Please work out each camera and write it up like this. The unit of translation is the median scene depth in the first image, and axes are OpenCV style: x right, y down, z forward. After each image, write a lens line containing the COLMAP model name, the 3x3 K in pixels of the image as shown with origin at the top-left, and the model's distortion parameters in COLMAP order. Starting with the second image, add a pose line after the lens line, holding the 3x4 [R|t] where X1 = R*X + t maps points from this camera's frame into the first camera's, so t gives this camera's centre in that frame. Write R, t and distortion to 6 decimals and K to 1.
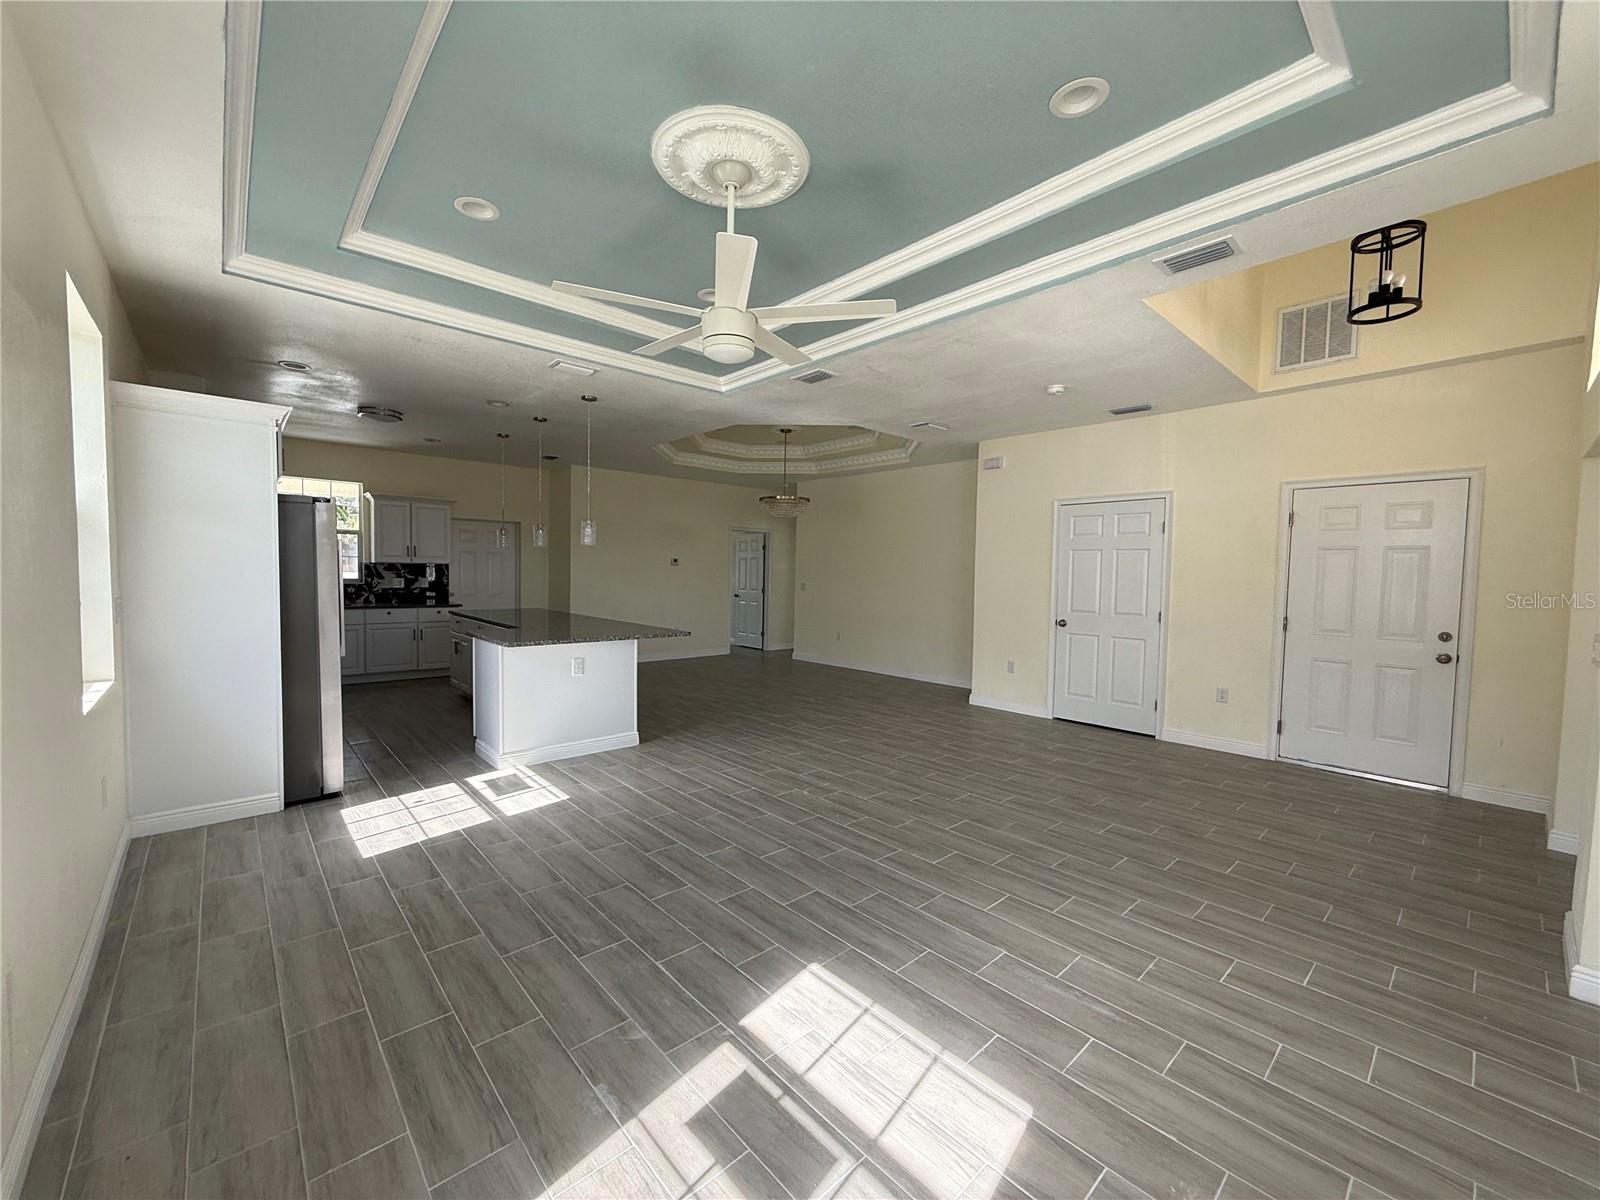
lens RADIAL K [[635.1, 0, 800.0], [0, 635.1, 600.0], [0, 0, 1]] dist [-0.002164, -0.000110]
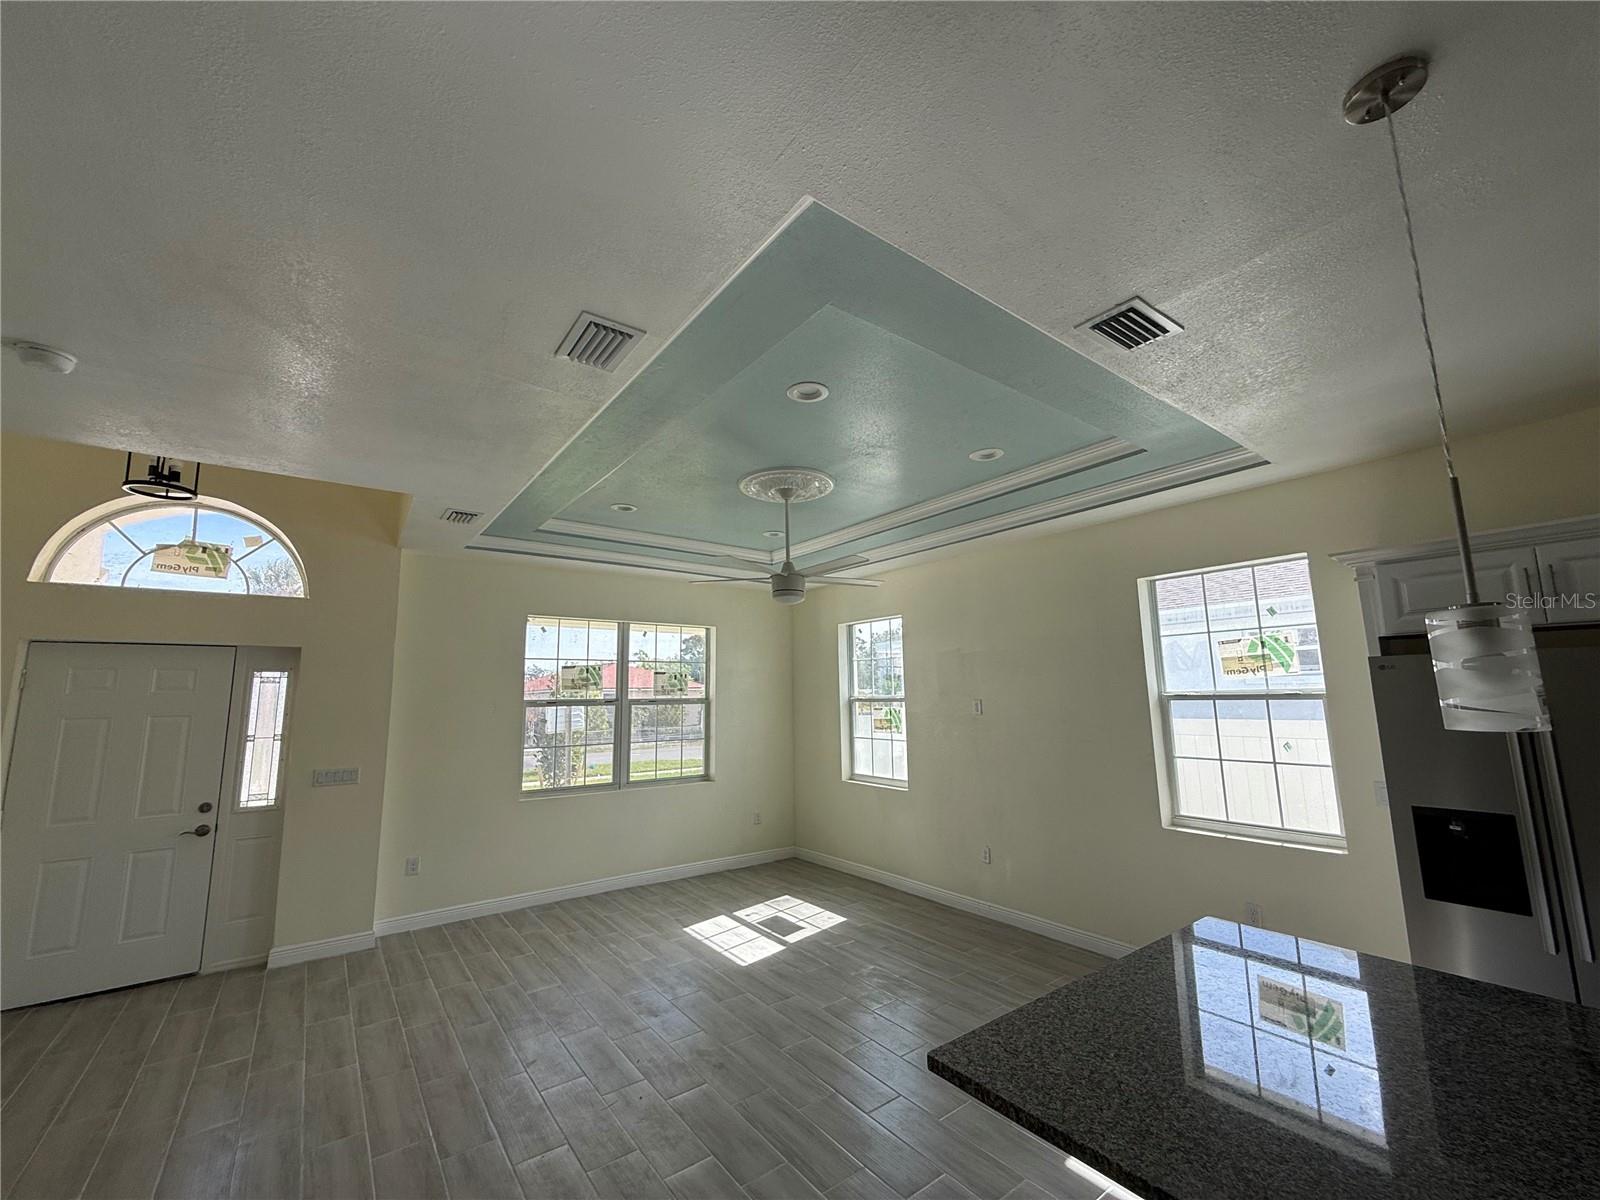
lens RADIAL K [[639.1, 0, 791.0], [0, 639.1, 602.4], [0, 0, 1]] dist [0.002016, 0.000095]
pose [[-0.993431, 0.010641, 0.113933, -0.218125], [-0.000727, 0.995060, -0.099269, -0.168955], [-0.114427, -0.098700, -0.988517, 1.904334]]
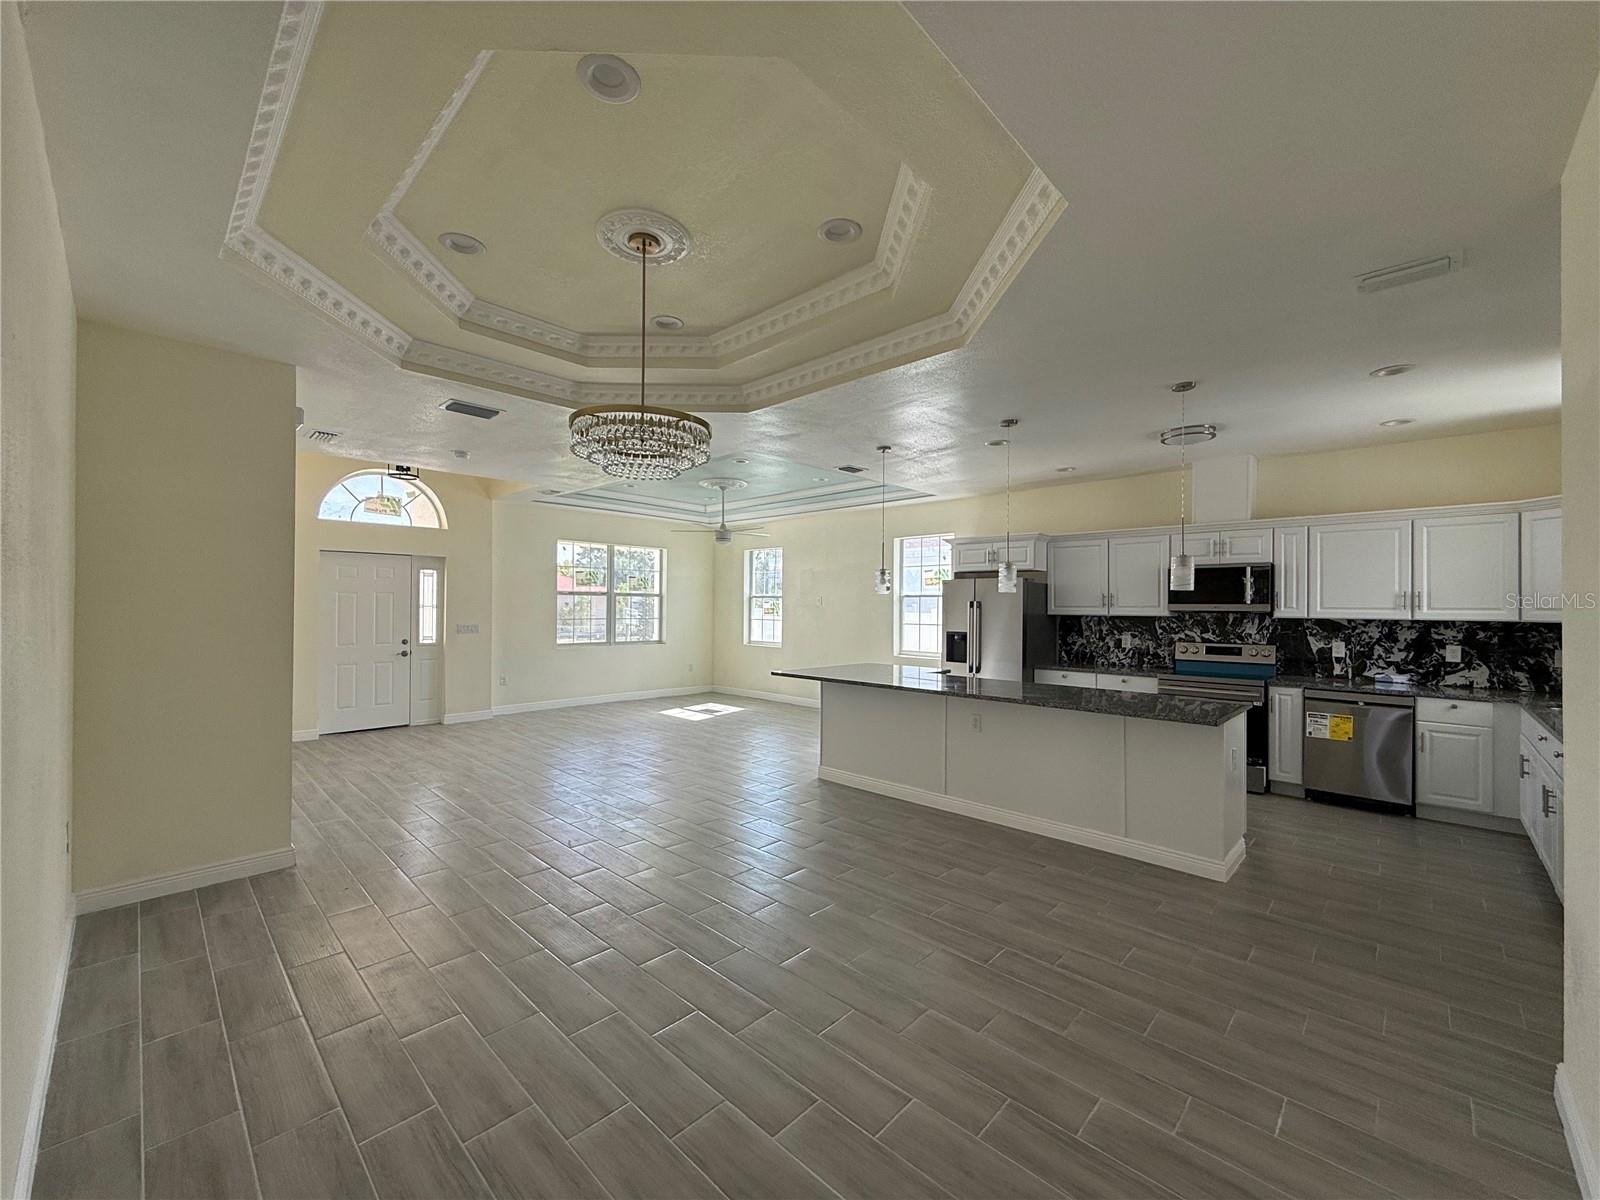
lens RADIAL K [[639.1, 0, 791.0], [0, 639.1, 602.4], [0, 0, 1]] dist [0.002016, 0.000095]
pose [[-0.998395, -0.028946, -0.048669, -0.221678], [-0.030948, 0.998684, 0.040901, -0.175429], [0.047421, 0.042342, -0.997977, 3.105125]]
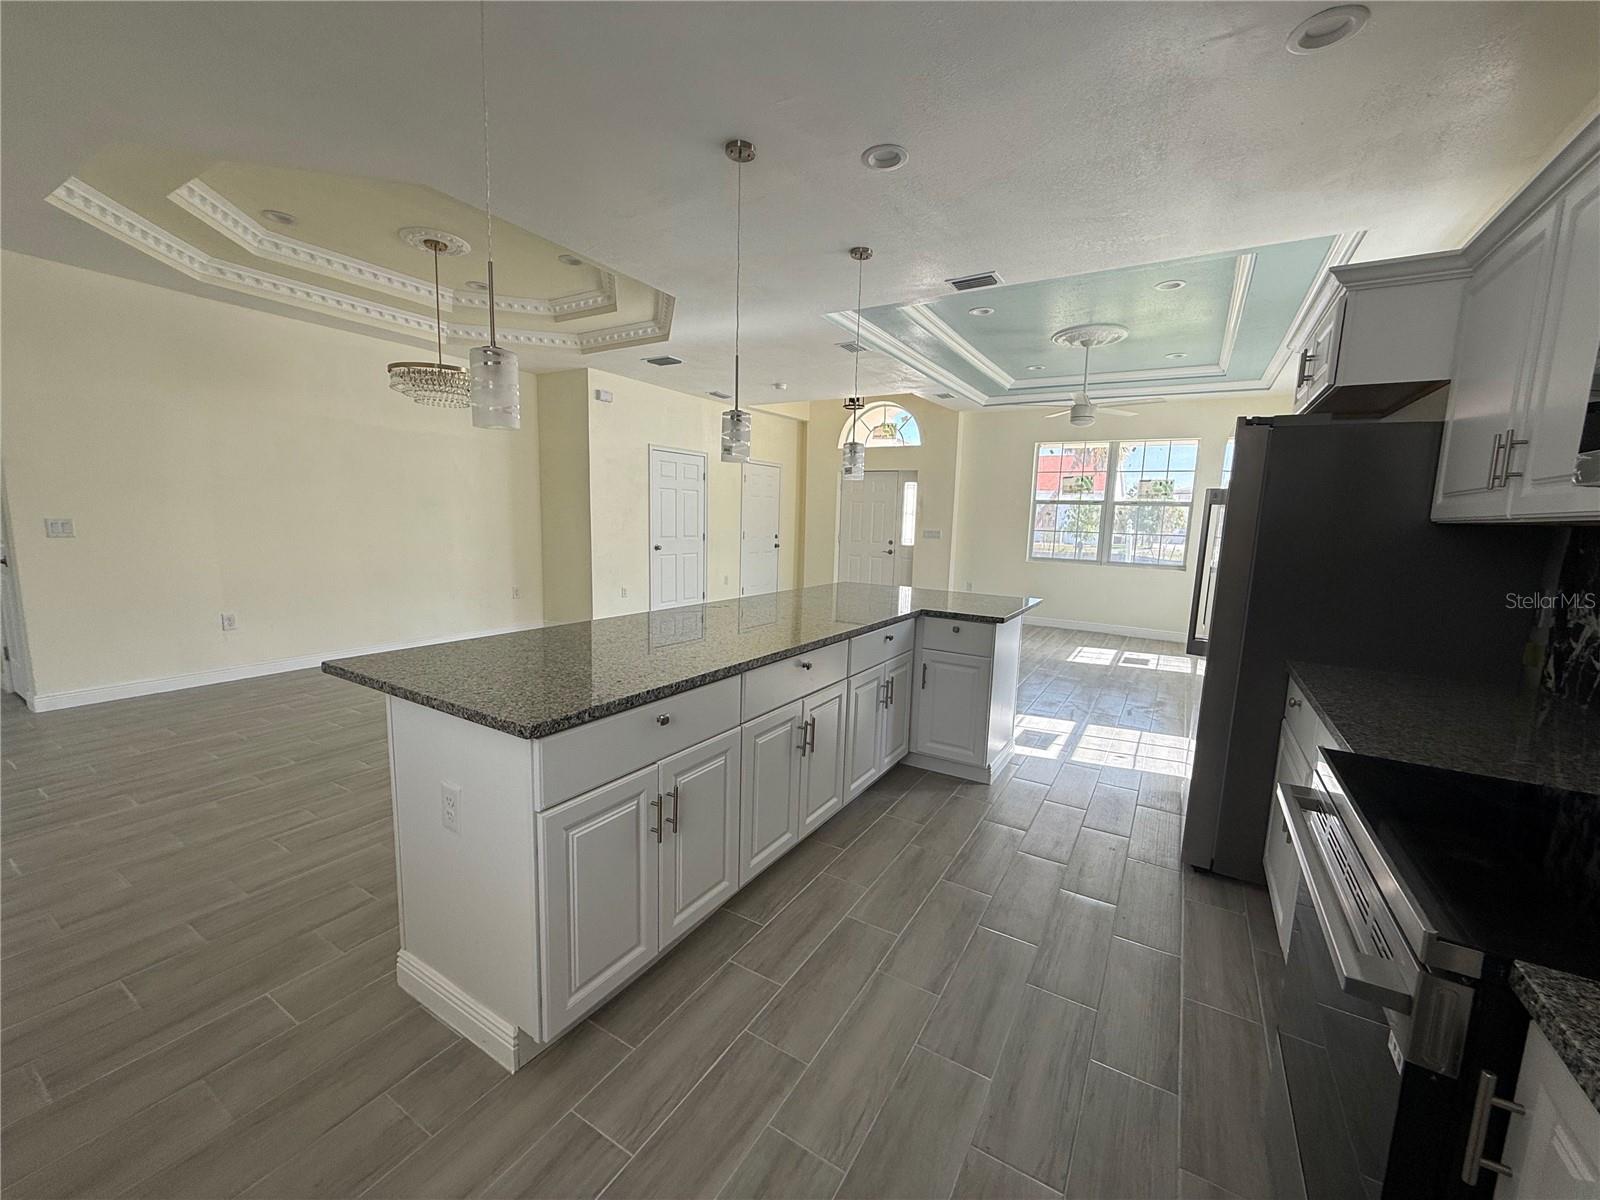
lens RADIAL K [[635.1, 0, 800.0], [0, 635.1, 600.0], [0, 0, 1]] dist [-0.002164, -0.000110]
pose [[-0.276347, -0.154022, 0.948636, -1.528602], [0.010237, 0.986547, 0.163159, -0.109949], [-0.961003, 0.054800, -0.271053, 1.939481]]
